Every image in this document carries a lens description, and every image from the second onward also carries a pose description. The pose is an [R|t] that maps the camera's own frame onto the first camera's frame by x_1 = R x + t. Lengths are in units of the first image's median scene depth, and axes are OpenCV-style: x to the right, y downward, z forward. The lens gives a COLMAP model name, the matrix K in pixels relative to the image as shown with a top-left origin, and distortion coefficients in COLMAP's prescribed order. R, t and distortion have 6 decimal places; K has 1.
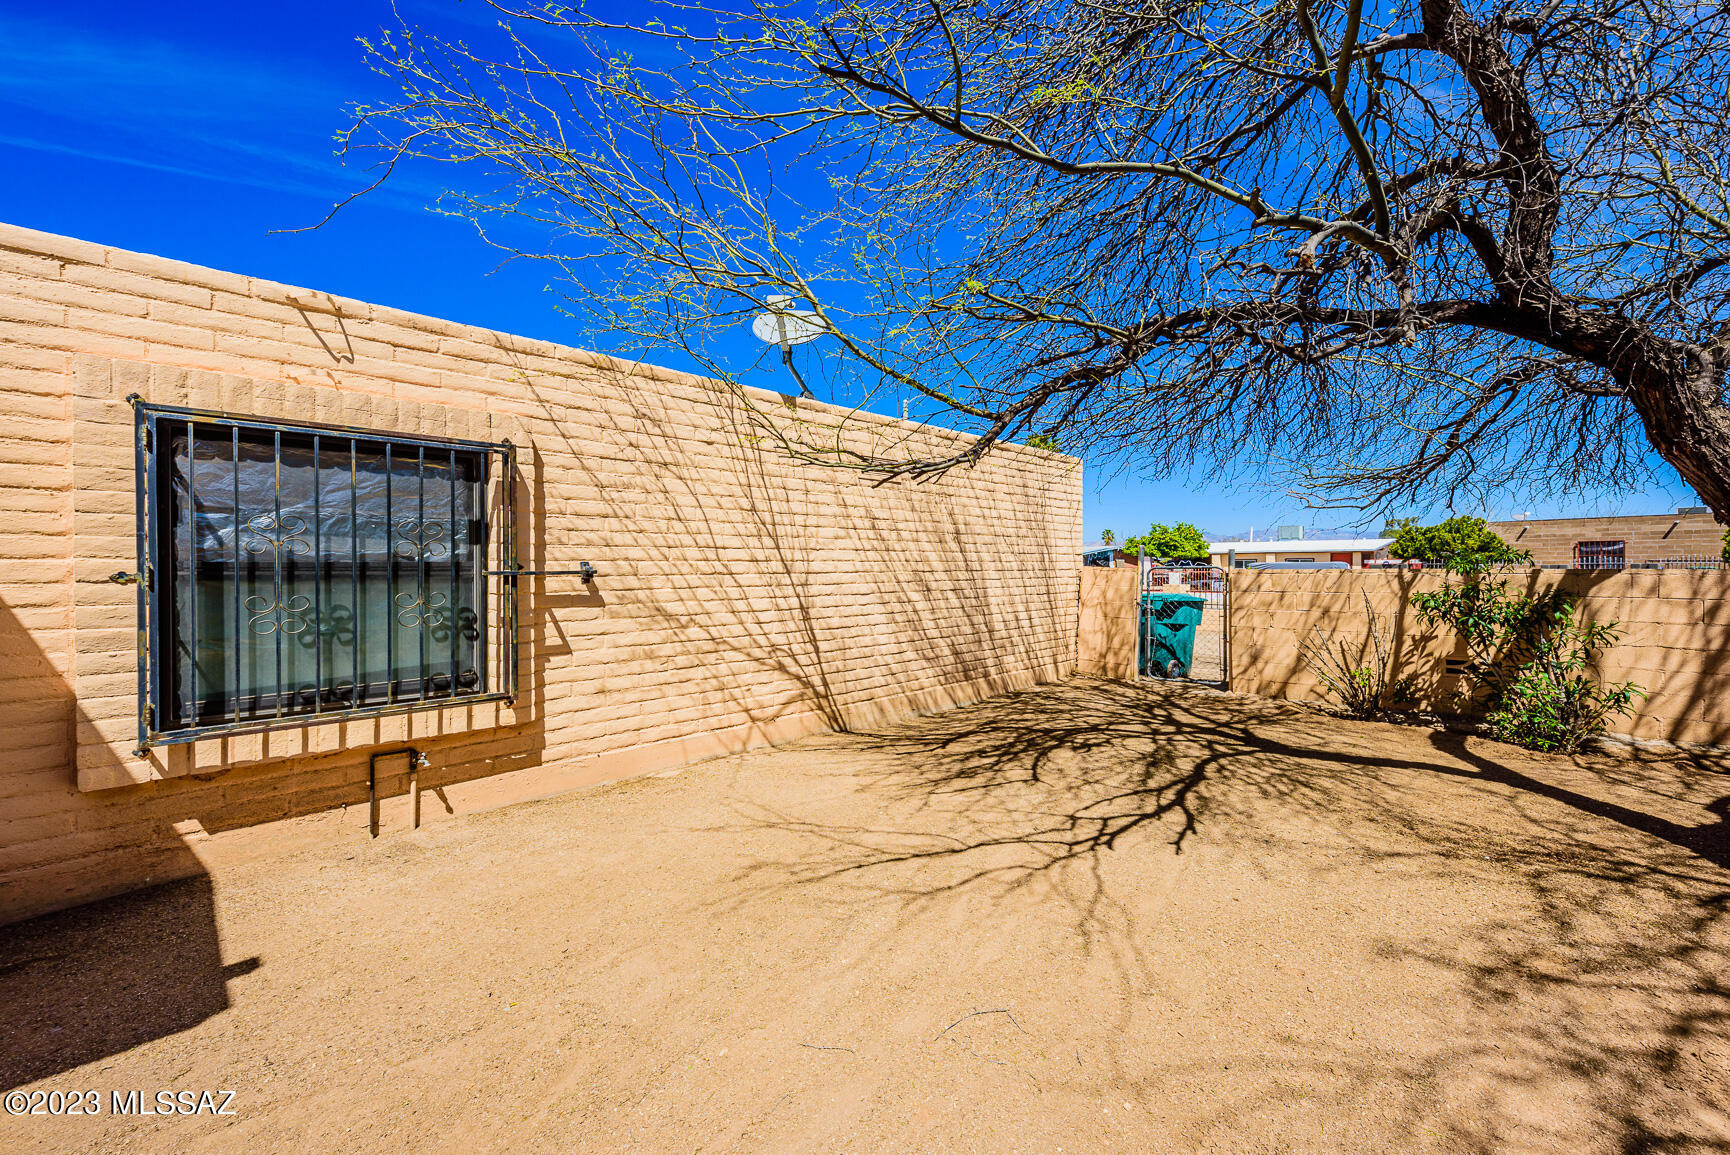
lens RADIAL K [[639.2, 0, 857.1], [0, 639.2, 560.6], [0, 0, 1]] dist [0.007740, 0.000182]
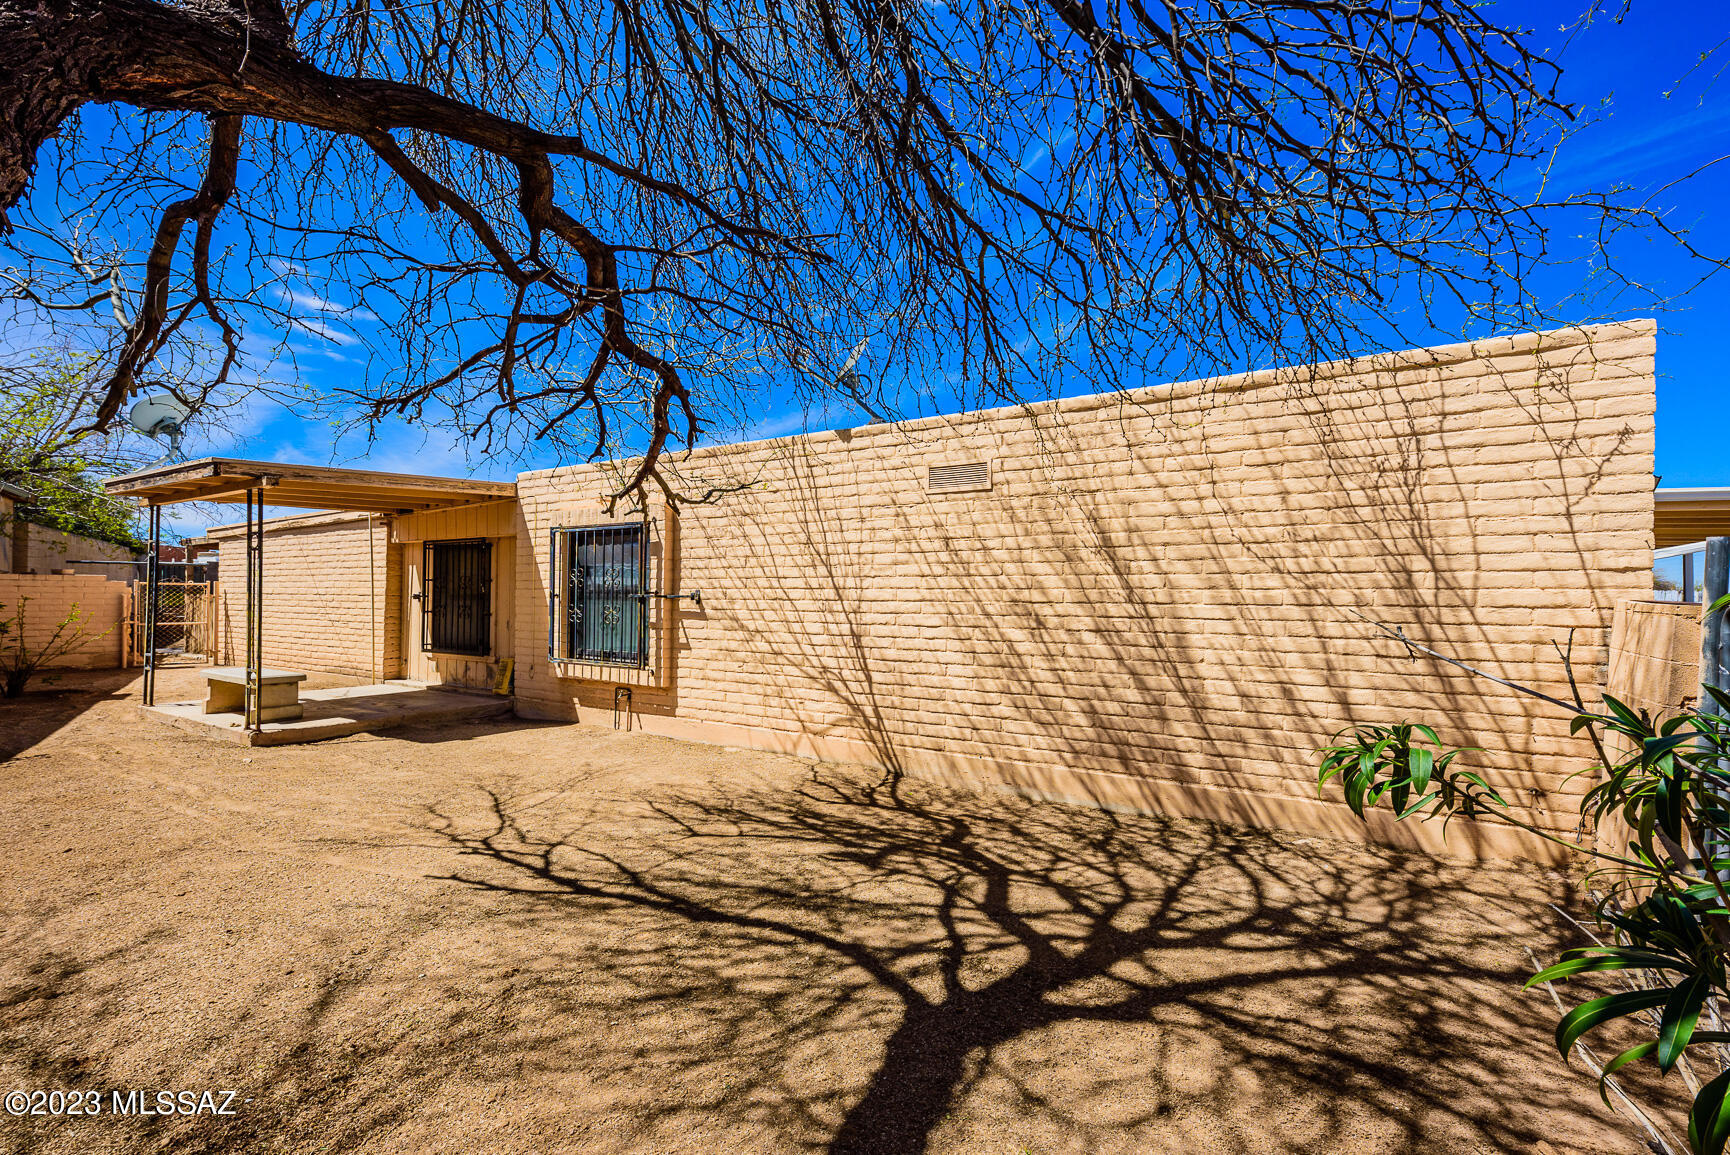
lens RADIAL K [[639.2, 0, 862.0], [0, 639.2, 587.1], [0, 0, 1]] dist [0.007740, 0.000182]
pose [[0.336798, -0.005567, -0.941560, 0.923393], [0.001864, 0.999985, -0.005246, 0.003940], [0.941575, 0.000012, 0.336803, 0.712600]]
